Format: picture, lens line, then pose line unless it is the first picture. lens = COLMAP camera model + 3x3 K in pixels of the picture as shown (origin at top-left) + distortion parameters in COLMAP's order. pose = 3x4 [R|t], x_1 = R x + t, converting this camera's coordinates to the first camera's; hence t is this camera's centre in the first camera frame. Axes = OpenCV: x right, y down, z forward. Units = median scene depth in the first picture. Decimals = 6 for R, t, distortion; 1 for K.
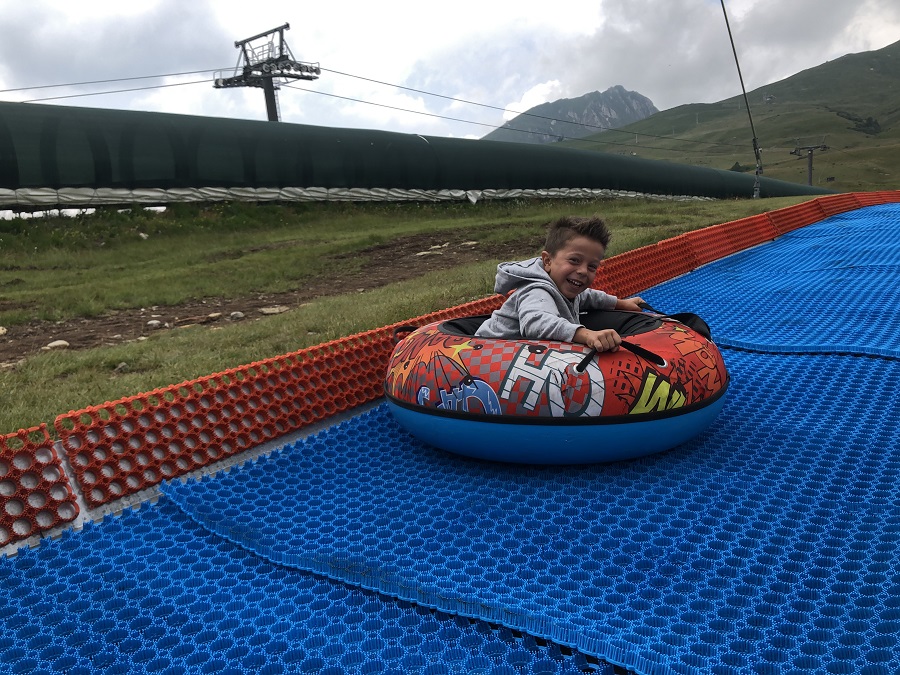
lens RADIAL K [[734.5, 0, 454.5], [0, 734.5, 340.7], [0, 0, 1]] dist [0.054598, -0.002271]
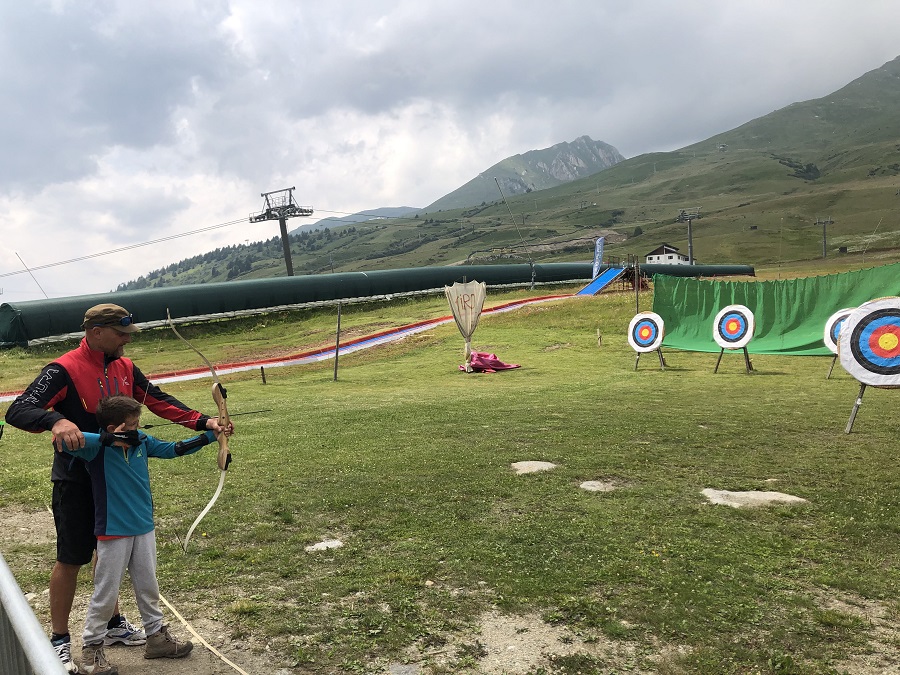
lens RADIAL K [[734.5, 0, 447.7], [0, 734.5, 332.6], [0, 0, 1]] dist [0.054598, -0.002271]
pose [[0.999273, -0.036083, 0.012294, 0.089175], [0.036868, 0.996787, -0.071103, 0.038939], [-0.009689, 0.071505, 0.997393, -0.623528]]
